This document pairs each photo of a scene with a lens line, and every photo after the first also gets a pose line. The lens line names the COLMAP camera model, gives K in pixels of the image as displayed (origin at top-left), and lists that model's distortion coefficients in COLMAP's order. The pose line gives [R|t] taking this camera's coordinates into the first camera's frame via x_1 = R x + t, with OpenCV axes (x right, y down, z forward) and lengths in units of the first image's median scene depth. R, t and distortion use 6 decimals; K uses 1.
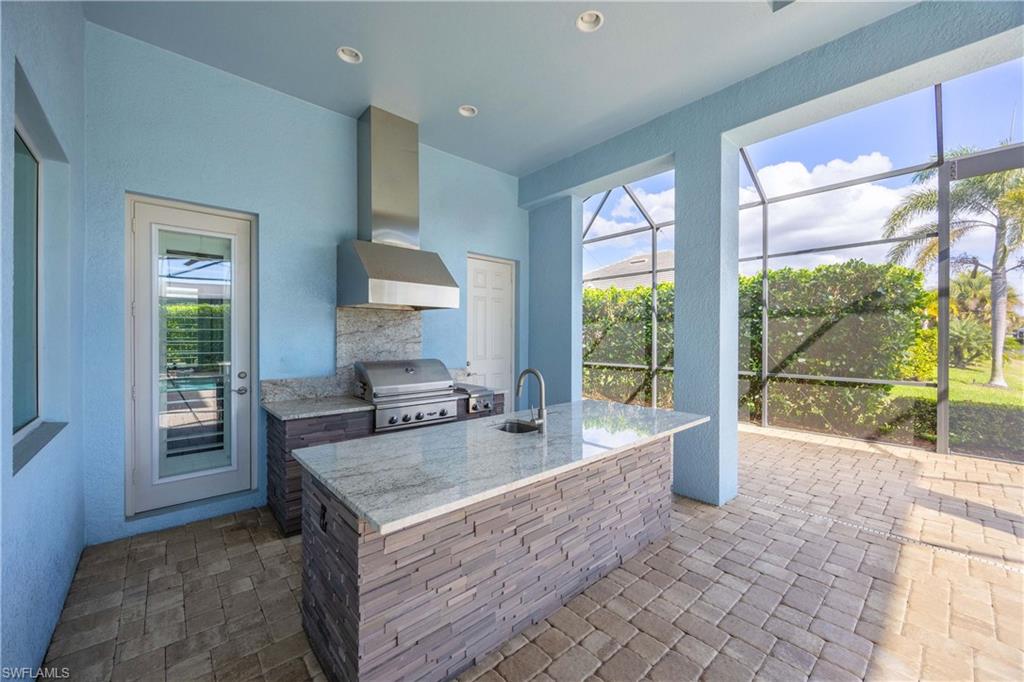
lens RADIAL K [[395.7, 0, 512.9], [0, 395.7, 333.0], [0, 0, 1]] dist [0.000879, -0.000403]
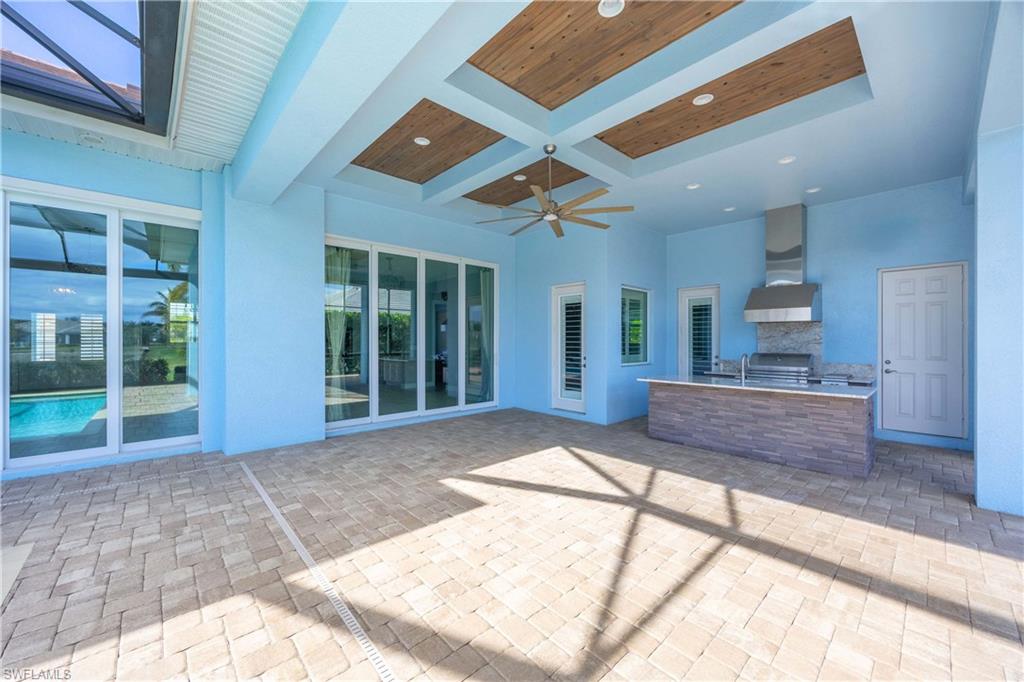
lens RADIAL K [[395.7, 0, 511.2], [0, 395.7, 343.2], [0, 0, 1]] dist [0.000879, -0.000403]
pose [[0.019033, 0.003003, -0.999814, 1.664717], [0.007571, 0.999966, 0.003148, 0.014772], [0.999790, -0.007630, 0.019009, -0.221223]]
